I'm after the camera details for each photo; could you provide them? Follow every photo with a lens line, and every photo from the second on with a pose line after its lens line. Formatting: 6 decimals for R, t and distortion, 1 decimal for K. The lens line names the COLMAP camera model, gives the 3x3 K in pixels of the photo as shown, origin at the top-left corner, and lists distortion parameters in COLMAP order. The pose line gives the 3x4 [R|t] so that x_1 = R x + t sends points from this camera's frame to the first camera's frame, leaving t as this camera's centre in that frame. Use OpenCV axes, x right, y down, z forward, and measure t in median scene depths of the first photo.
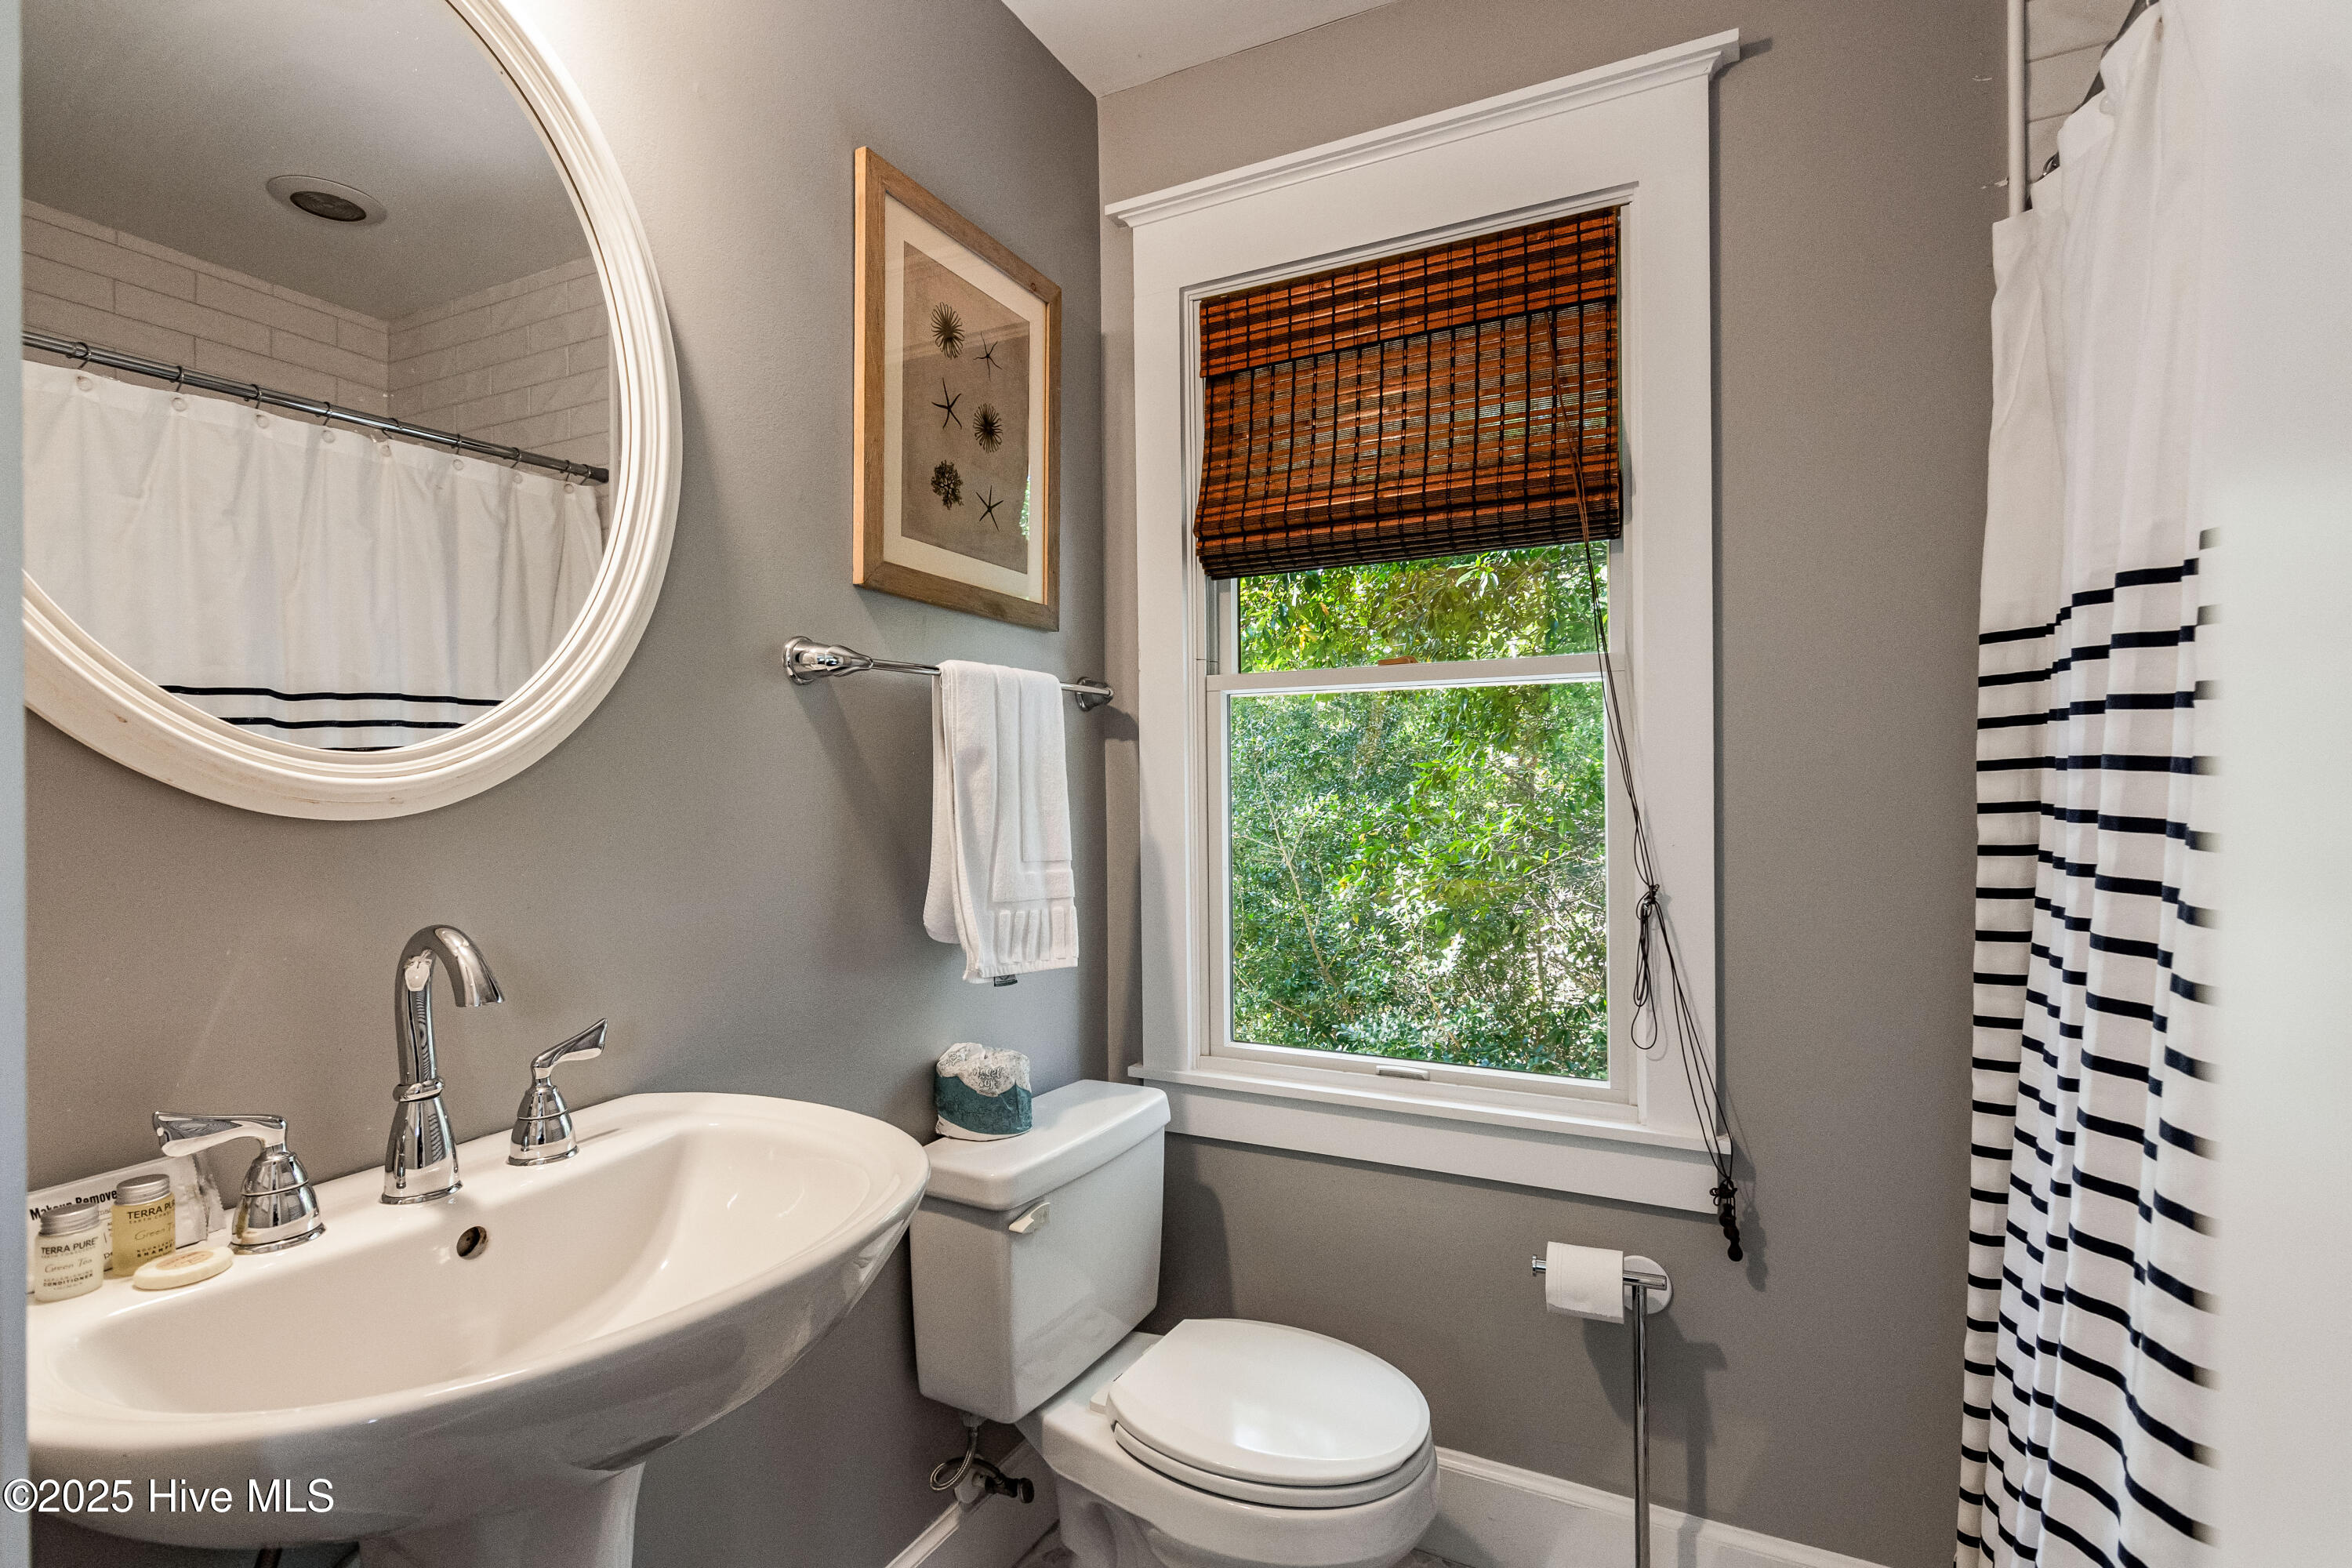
lens RADIAL K [[1123.3, 0, 1179.5], [0, 1123.3, 780.3], [0, 0, 1]] dist [-0.000687, 0.001628]
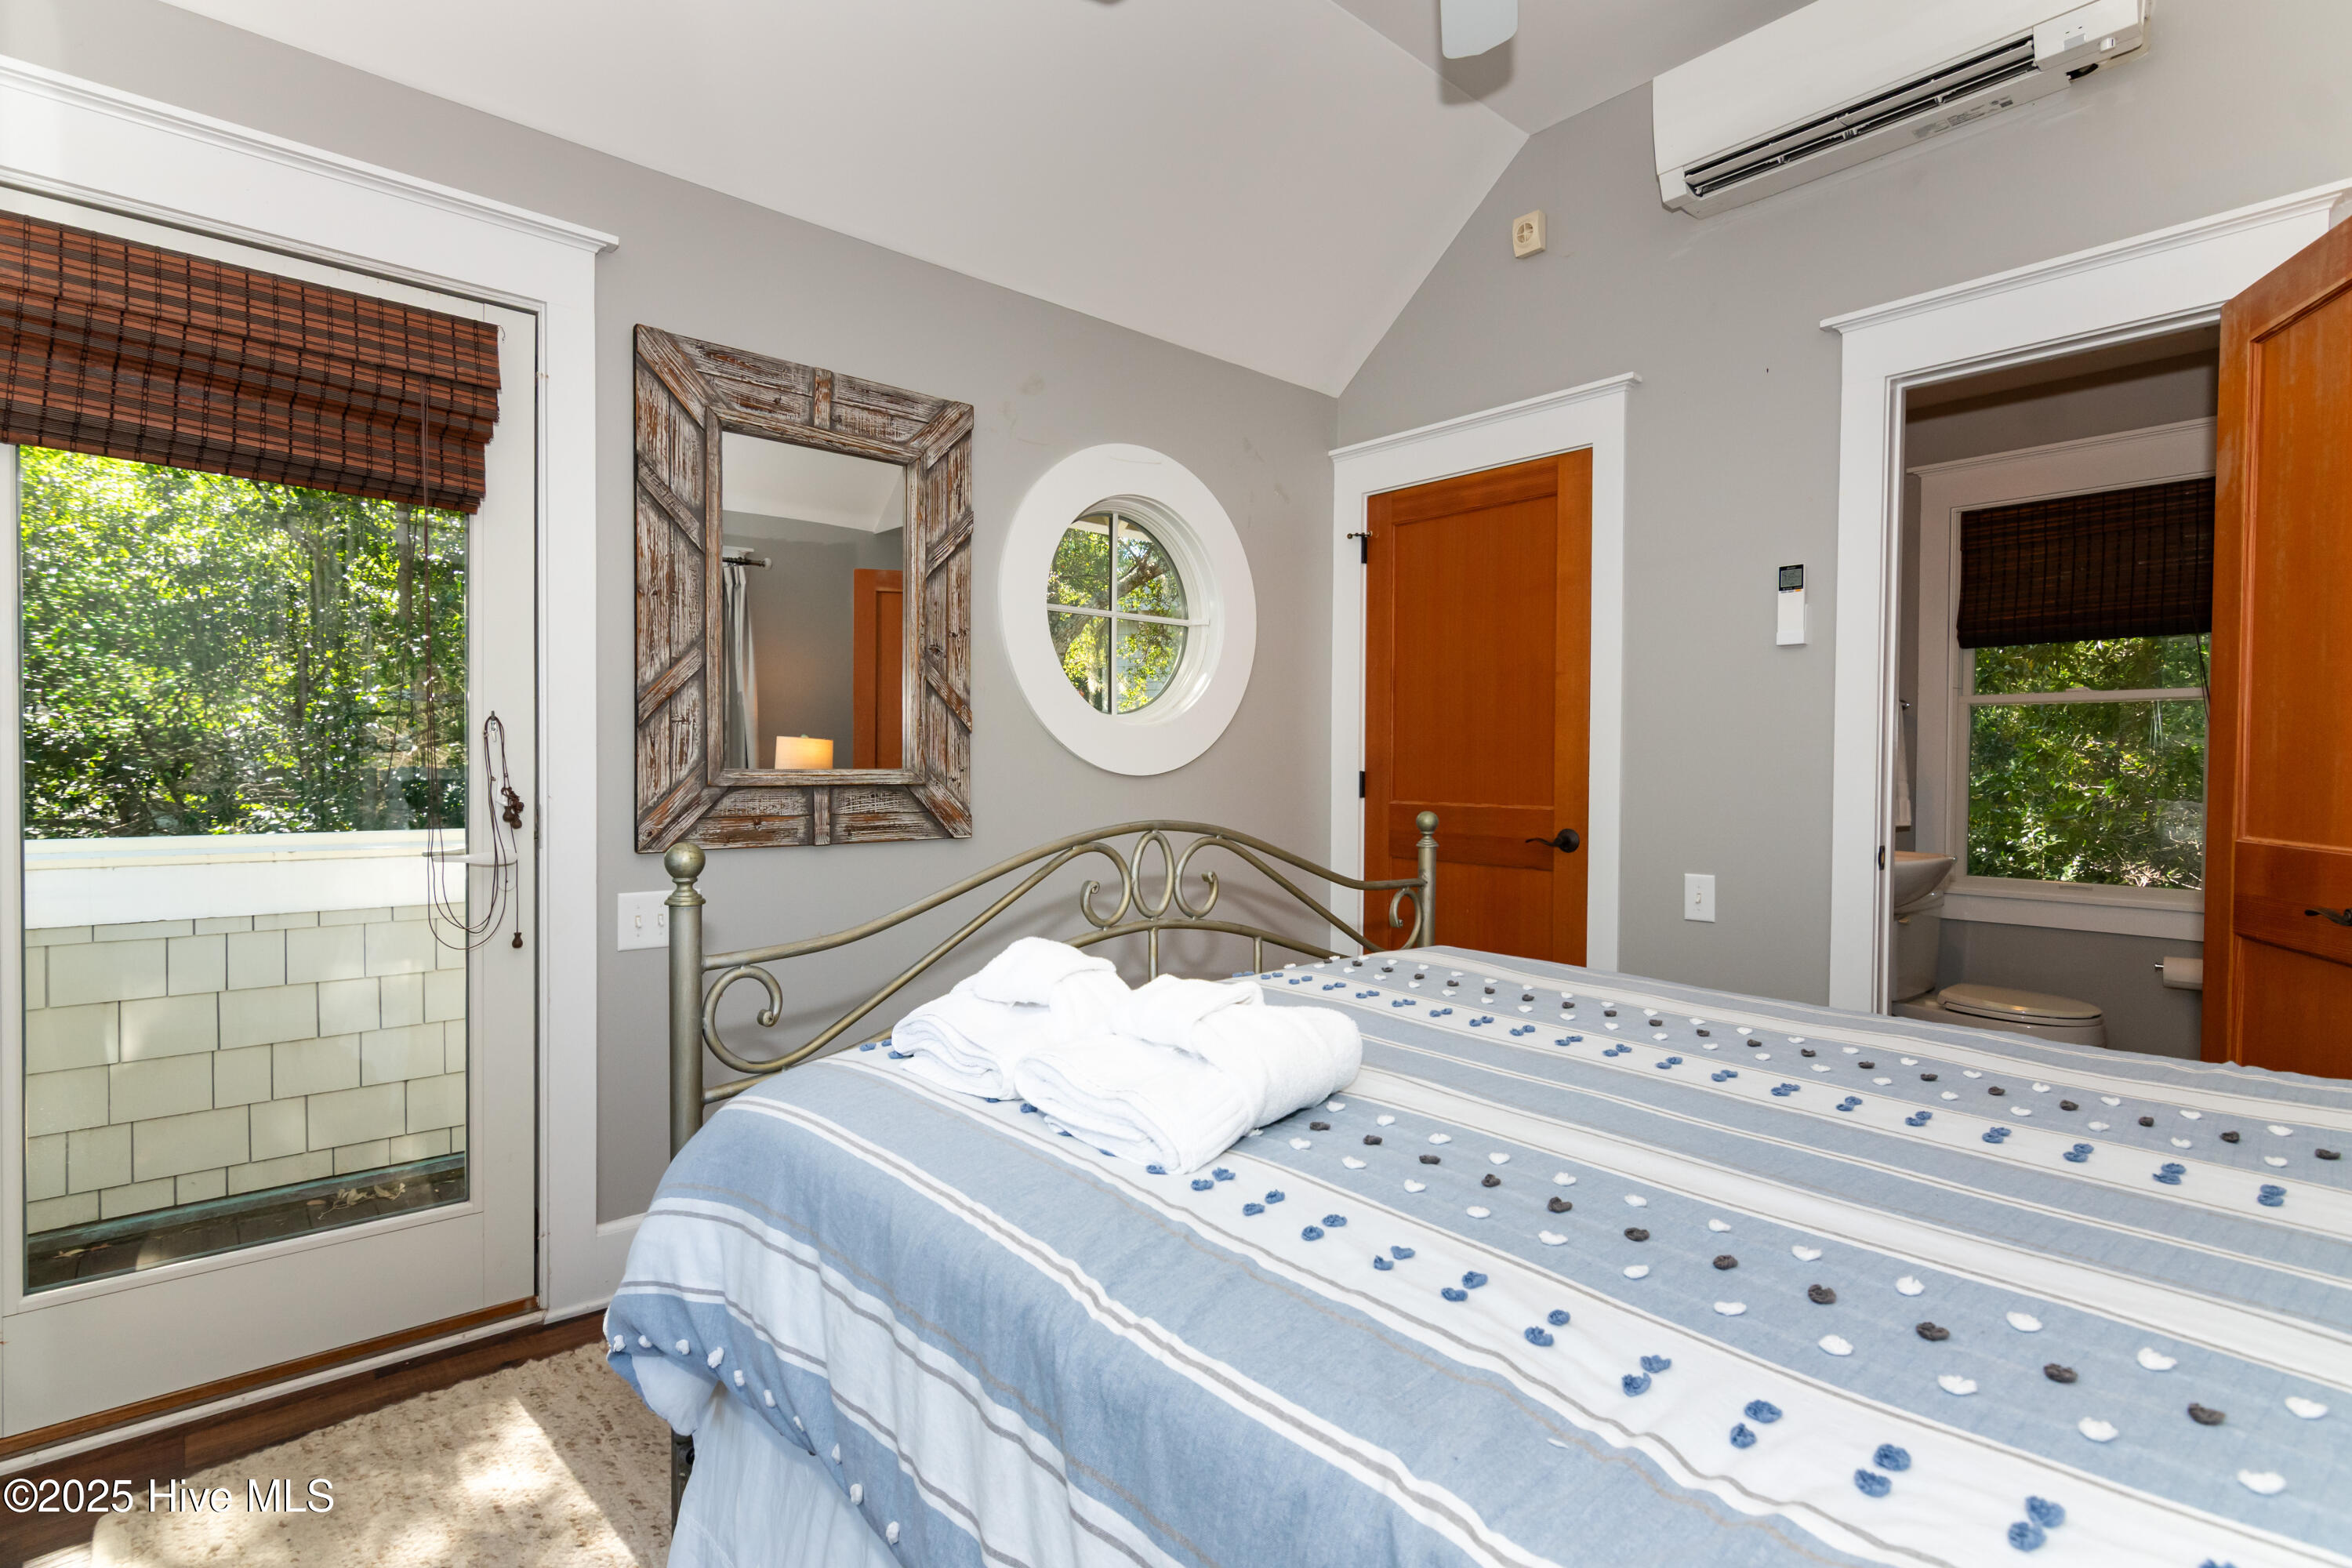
lens RADIAL K [[1123.3, 0, 1167.0], [0, 1123.3, 774.8], [0, 0, 1]] dist [-0.000687, 0.001628]
pose [[0.928322, 0.018420, -0.371321, -0.417653], [-0.015116, 0.999816, 0.011809, 0.036644], [0.371471, -0.005350, 0.928429, -1.085794]]
